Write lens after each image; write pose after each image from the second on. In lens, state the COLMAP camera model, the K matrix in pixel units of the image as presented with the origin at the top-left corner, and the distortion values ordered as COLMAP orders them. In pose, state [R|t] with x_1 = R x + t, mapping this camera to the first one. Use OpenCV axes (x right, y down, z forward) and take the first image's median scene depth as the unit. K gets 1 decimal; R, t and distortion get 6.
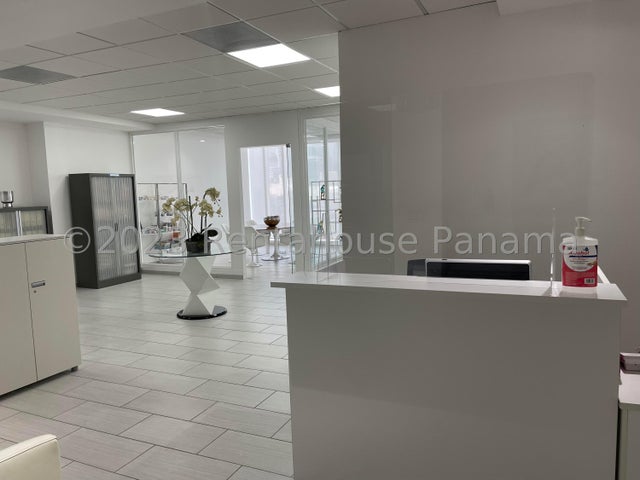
lens RADIAL K [[481.3, 0, 320.7], [0, 481.3, 240.8], [0, 0, 1]] dist [0.070188, -0.087499]
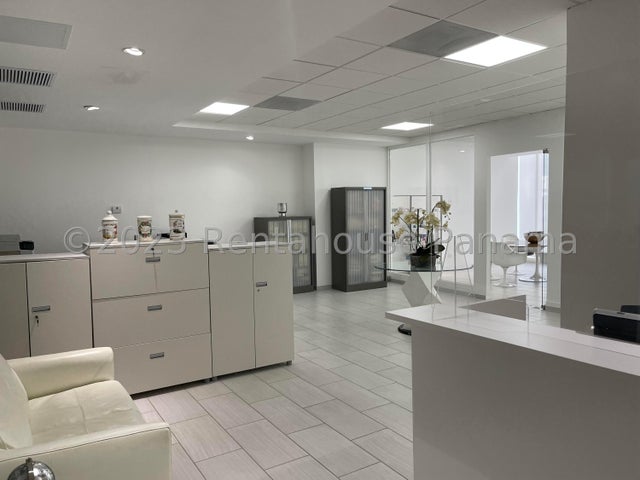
lens RADIAL K [[481.3, 0, 321.9], [0, 481.3, 245.6], [0, 0, 1]] dist [0.070188, -0.087499]
pose [[0.834849, 0.056373, -0.547585, 0.099598], [-0.062852, 0.997999, 0.006919, -0.012228], [0.546879, 0.028640, 0.836721, 0.071359]]
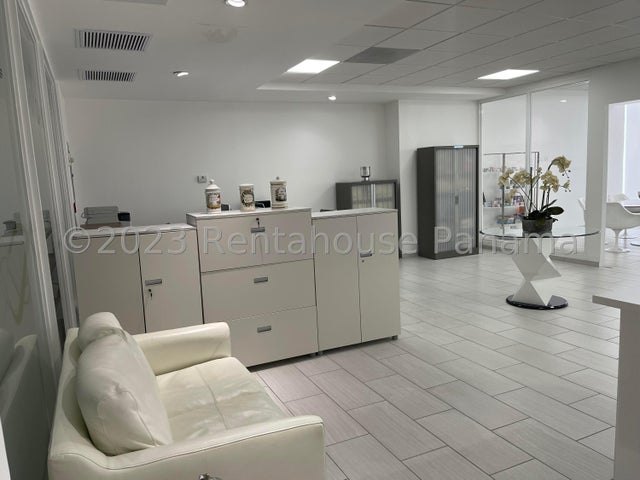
lens RADIAL K [[481.3, 0, 315.1], [0, 481.3, 243.7], [0, 0, 1]] dist [0.070188, -0.087499]
pose [[0.753392, 0.084580, -0.652109, 0.017268], [-0.040737, 0.995792, 0.082093, -0.010895], [0.656308, -0.035283, 0.753667, 0.075847]]
